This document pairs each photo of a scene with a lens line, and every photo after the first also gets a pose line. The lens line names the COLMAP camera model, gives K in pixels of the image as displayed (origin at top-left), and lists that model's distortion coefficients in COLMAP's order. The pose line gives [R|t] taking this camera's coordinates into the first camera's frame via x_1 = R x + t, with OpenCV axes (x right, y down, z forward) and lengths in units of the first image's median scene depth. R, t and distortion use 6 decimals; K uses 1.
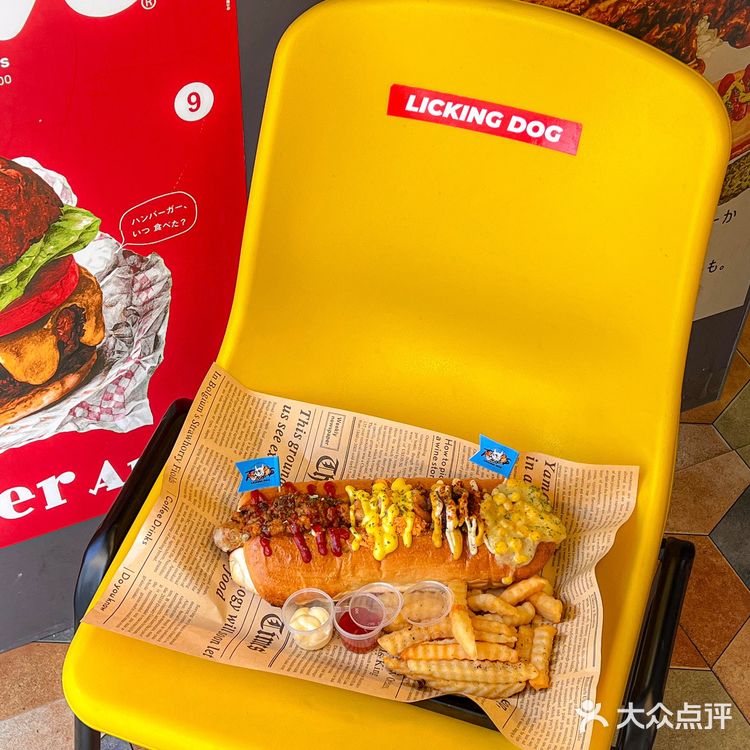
lens RADIAL K [[1319.6, 0, 377.3], [0, 1319.6, 375.1], [0, 0, 1]] dist [0.128403, 0.000000]
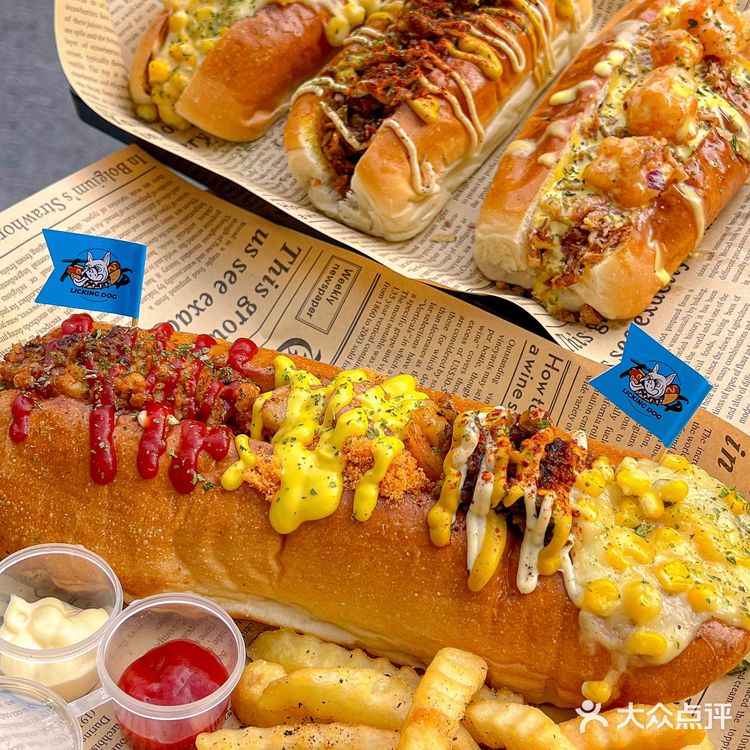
lens RADIAL K [[1134.8, 0, 369.7], [0, 1134.8, 375.1], [0, 0, 1]] dist [0.148372, 0.000000]
pose [[0.944602, 0.253253, -0.208782, 0.081445], [-0.280157, 0.953527, -0.110899, 0.122591], [0.170994, 0.163247, 0.971654, 0.655214]]
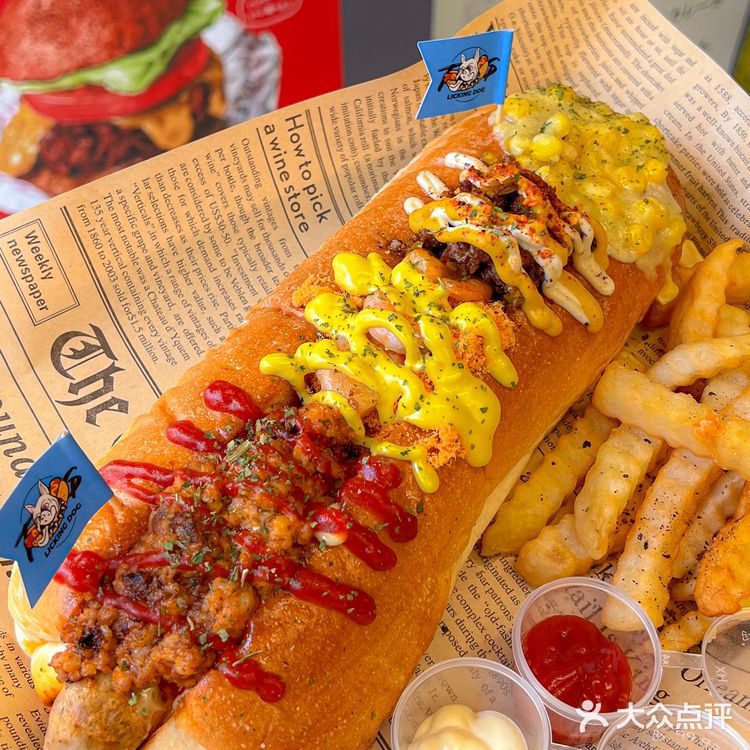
lens RADIAL K [[1087.7, 0, 368.3], [0, 1087.7, 316.8], [0, 0, 1]] dist [0.059380, 0.000000]
pose [[0.668274, -0.617297, 0.415155, -0.116592], [0.493482, 0.785456, 0.373543, -0.018701], [-0.556673, -0.044757, 0.829525, 0.748328]]
